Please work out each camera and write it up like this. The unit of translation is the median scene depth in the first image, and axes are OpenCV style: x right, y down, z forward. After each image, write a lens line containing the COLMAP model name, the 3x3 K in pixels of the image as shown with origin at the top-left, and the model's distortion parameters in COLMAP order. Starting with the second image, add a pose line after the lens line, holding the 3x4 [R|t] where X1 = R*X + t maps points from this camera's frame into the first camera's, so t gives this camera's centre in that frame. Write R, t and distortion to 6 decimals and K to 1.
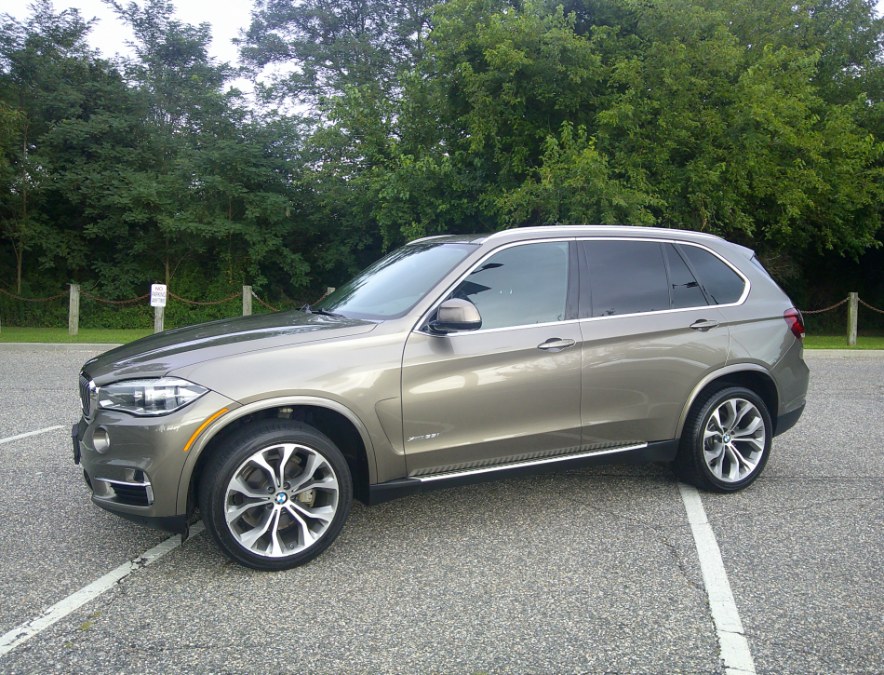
lens RADIAL K [[747.2, 0, 442.6], [0, 747.2, 347.8], [0, 0, 1]] dist [0.011259, -0.054906]
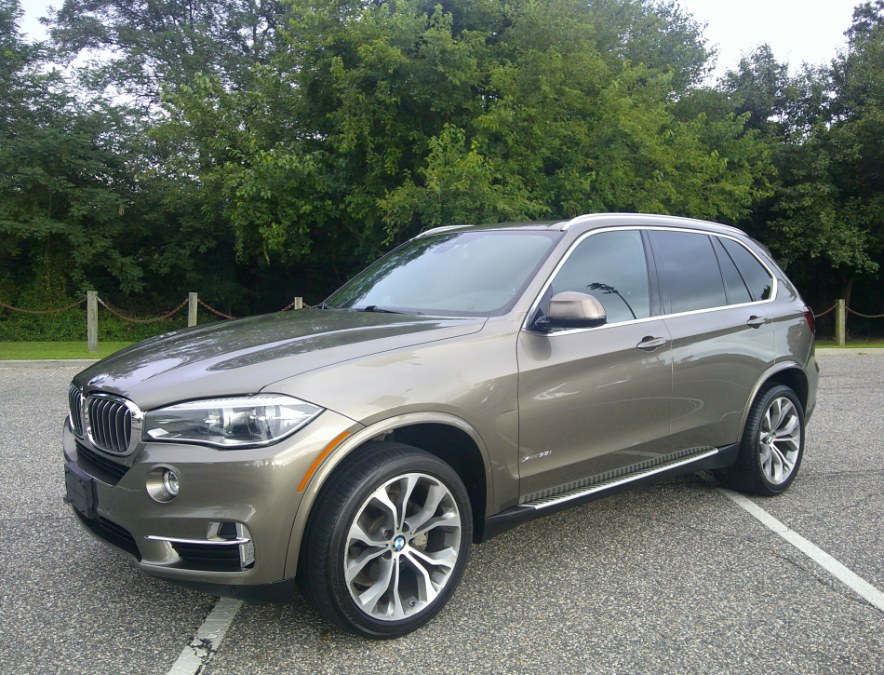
lens RADIAL K [[747.2, 0, 437.7], [0, 747.2, 343.7], [0, 0, 1]] dist [0.011259, -0.054906]
pose [[0.968512, -0.016936, 0.248391, -0.094407], [0.021521, 0.999644, -0.015753, 0.001277], [-0.248036, 0.020603, 0.968532, 0.058026]]
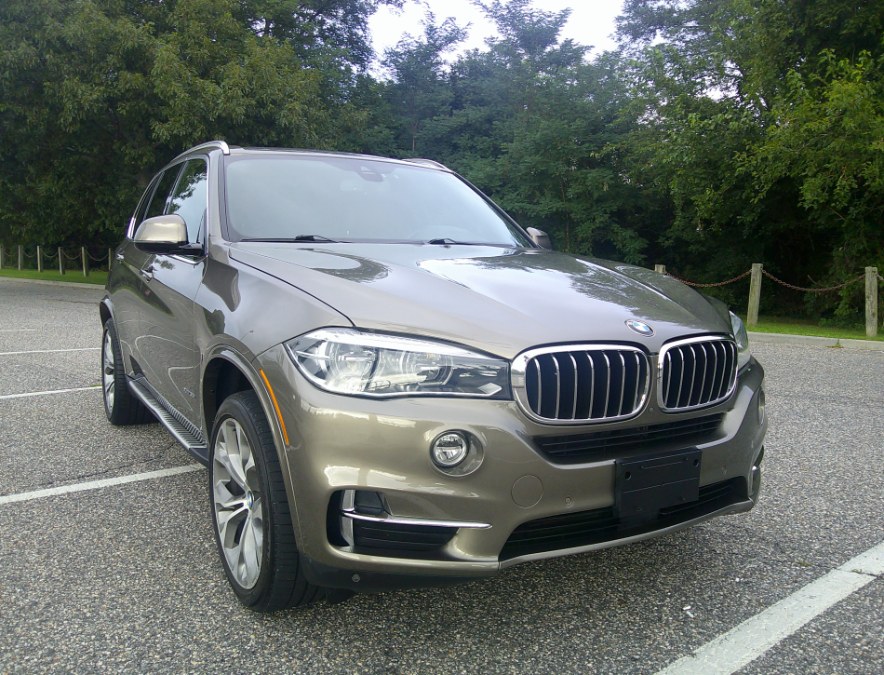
lens RADIAL K [[747.2, 0, 436.9], [0, 747.2, 343.3], [0, 0, 1]] dist [0.011259, -0.054906]
pose [[0.794258, 0.072933, -0.603187, 0.323648], [-0.068070, 0.997201, 0.030943, 0.009725], [0.603755, 0.016482, 0.796999, 0.130498]]
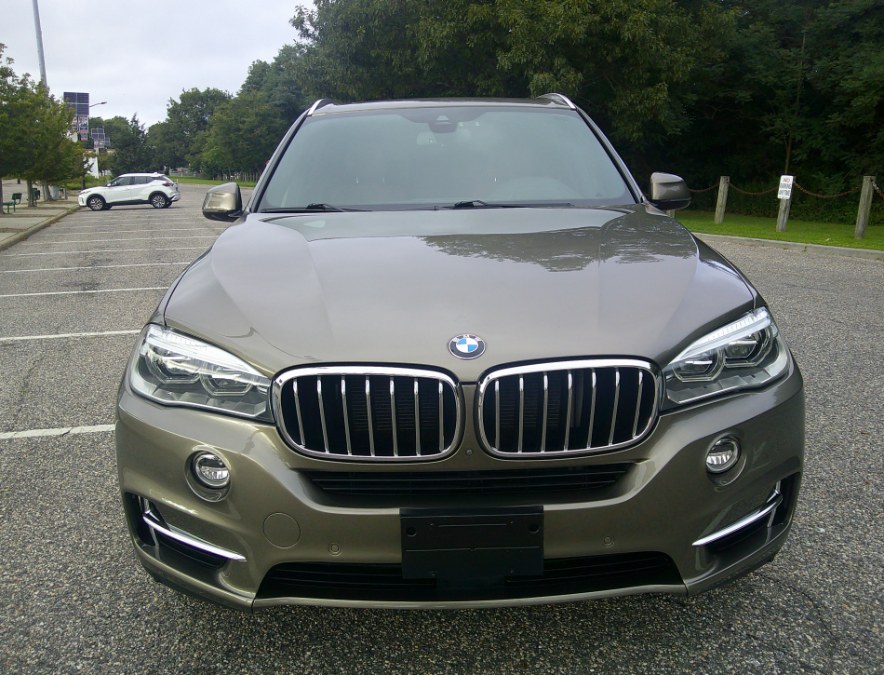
lens RADIAL K [[747.2, 0, 437.5], [0, 747.2, 337.2], [0, 0, 1]] dist [0.011259, -0.054906]
pose [[0.386194, 0.178925, -0.904898, 0.366326], [-0.065639, 0.983850, 0.166523, -0.010834], [0.920079, -0.004914, 0.391702, 0.221077]]
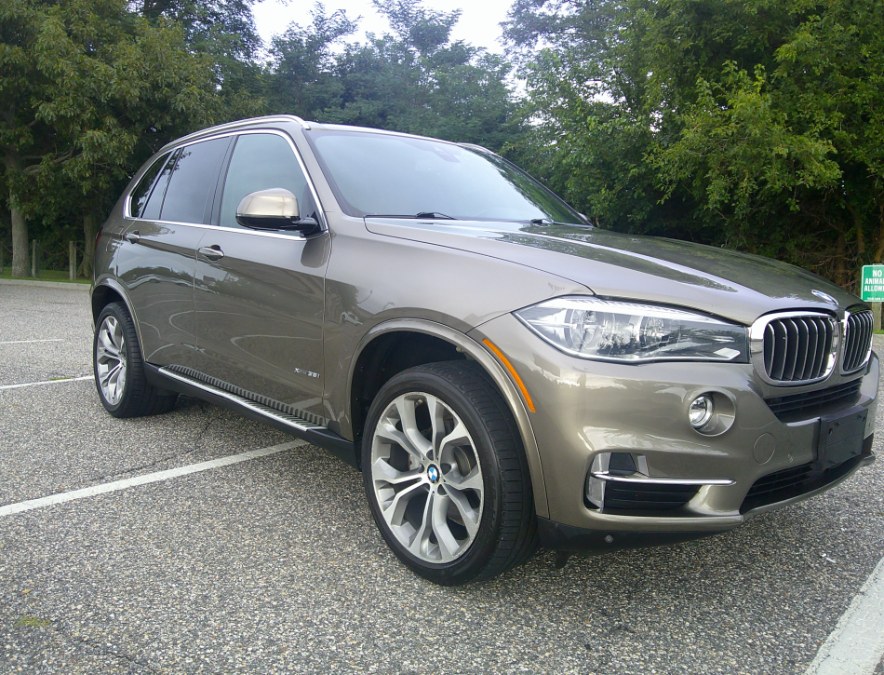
lens RADIAL K [[747.2, 0, 437.6], [0, 747.2, 336.5], [0, 0, 1]] dist [0.011259, -0.054906]
pose [[0.891043, 0.063986, -0.449387, 0.267214], [-0.064171, 0.997829, 0.014838, 0.019466], [0.449361, 0.015616, 0.893214, 0.092604]]
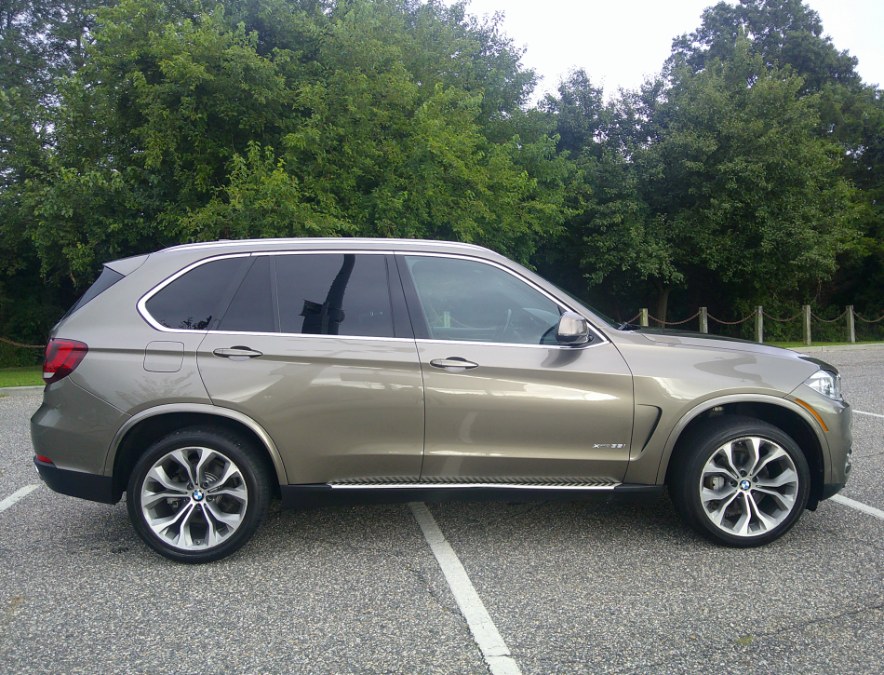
lens RADIAL K [[747.2, 0, 448.4], [0, 747.2, 332.5], [0, 0, 1]] dist [0.011259, -0.054906]
pose [[0.910434, -0.036217, 0.412067, -0.011378], [0.059368, 0.997287, -0.043516, 0.001653], [-0.409373, 0.064082, 0.910114, 0.029837]]
